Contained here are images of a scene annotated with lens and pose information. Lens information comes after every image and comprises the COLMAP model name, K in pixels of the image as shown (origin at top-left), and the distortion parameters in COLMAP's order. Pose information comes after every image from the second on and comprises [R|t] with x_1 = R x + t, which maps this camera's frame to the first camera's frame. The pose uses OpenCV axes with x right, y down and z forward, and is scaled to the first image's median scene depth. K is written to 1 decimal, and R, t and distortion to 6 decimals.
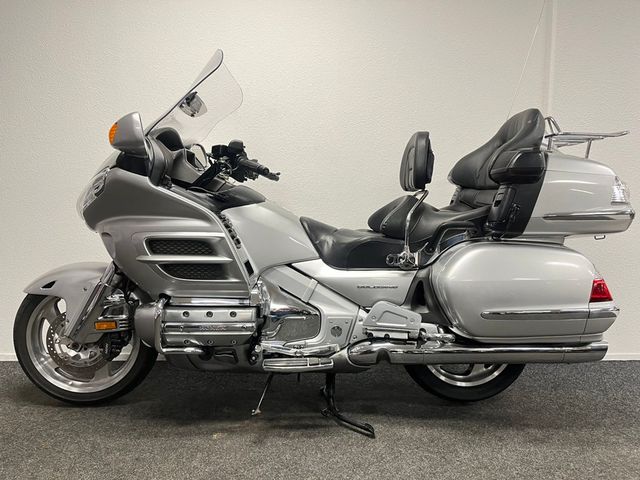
lens RADIAL K [[488.5, 0, 320.0], [0, 488.5, 240.0], [0, 0, 1]] dist [0.073021, -0.065271]
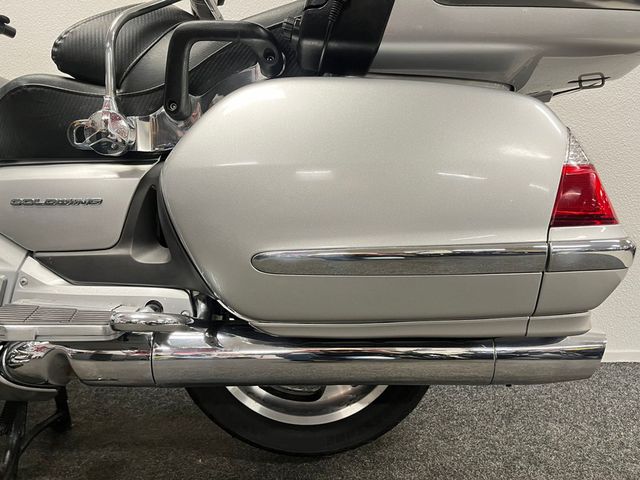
lens RADIAL K [[488.5, 0, 320.0], [0, 488.5, 240.0], [0, 0, 1]] dist [0.073021, -0.065271]
pose [[0.999701, 0.004485, -0.024048, 0.372053], [-0.003743, 0.999517, 0.030844, 0.120772], [0.024175, -0.030745, 0.999235, 0.617439]]
